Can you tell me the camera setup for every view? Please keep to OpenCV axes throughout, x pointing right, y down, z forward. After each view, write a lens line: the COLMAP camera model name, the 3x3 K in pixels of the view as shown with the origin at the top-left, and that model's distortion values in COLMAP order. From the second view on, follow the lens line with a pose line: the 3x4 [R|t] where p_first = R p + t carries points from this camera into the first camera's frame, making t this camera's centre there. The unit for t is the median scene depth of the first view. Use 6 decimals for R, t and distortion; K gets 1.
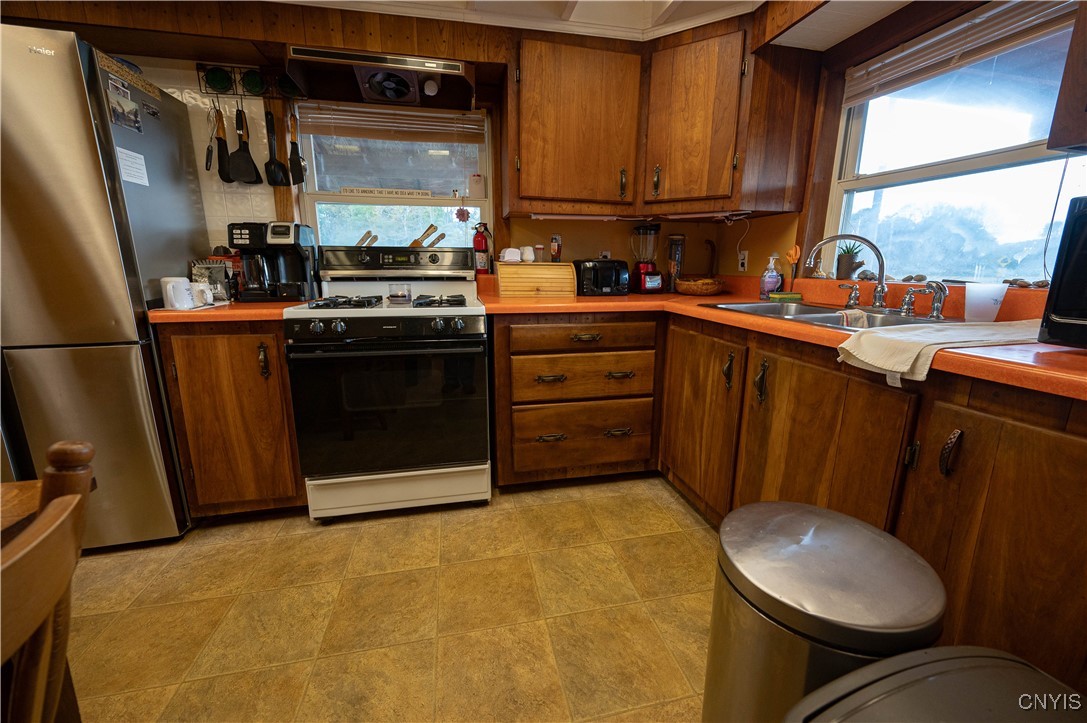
lens RADIAL K [[428.1, 0, 547.1], [0, 428.1, 366.9], [0, 0, 1]] dist [-0.005808, -0.000267]
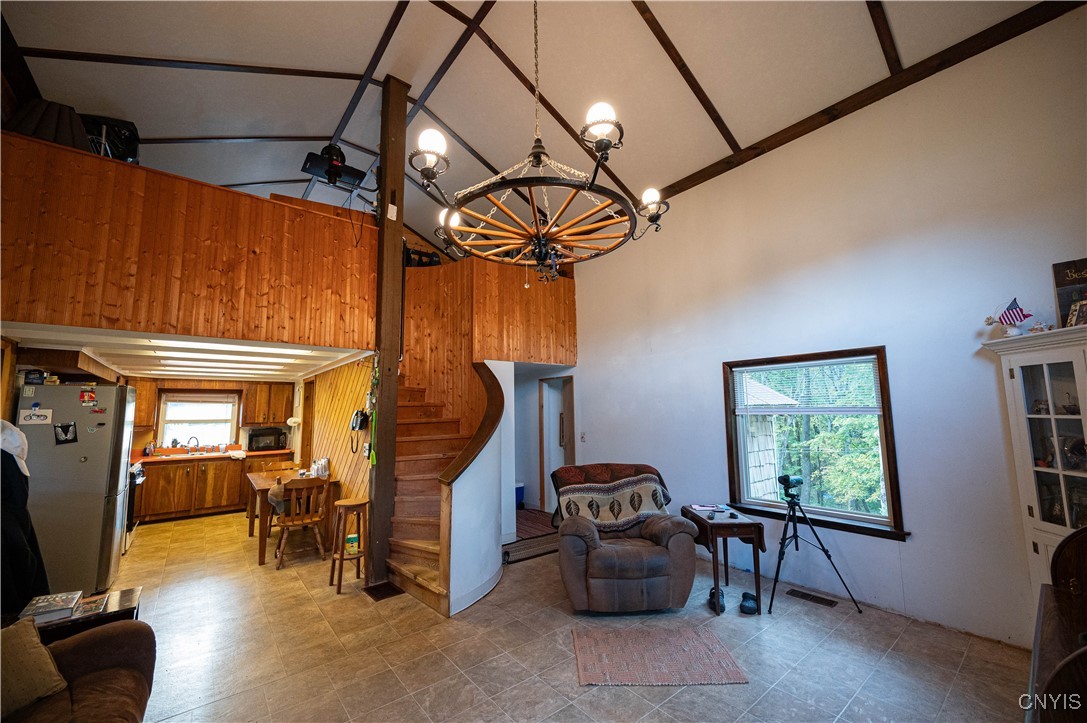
lens RADIAL K [[428.1, 0, 548.8], [0, 428.1, 365.0], [0, 0, 1]] dist [-0.005808, -0.000267]
pose [[-0.448909, 0.103466, 0.887567, -4.254208], [0.216871, 0.976192, -0.004110, -0.186998], [-0.866861, 0.190643, -0.460660, -0.267053]]
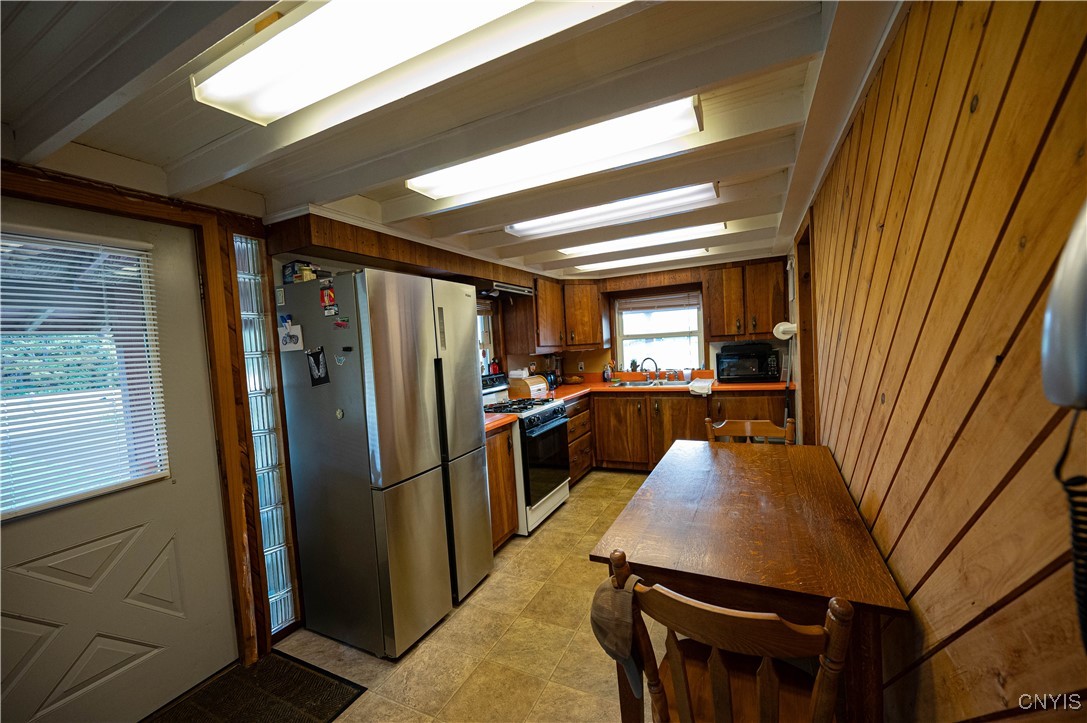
lens RADIAL K [[428.1, 0, 538.6], [0, 428.1, 362.2], [0, 0, 1]] dist [-0.005808, -0.000267]
pose [[0.627186, -0.073173, 0.775425, -1.876880], [0.236090, 0.966599, -0.099743, -0.135133], [-0.742226, 0.245627, 0.623513, -0.288587]]
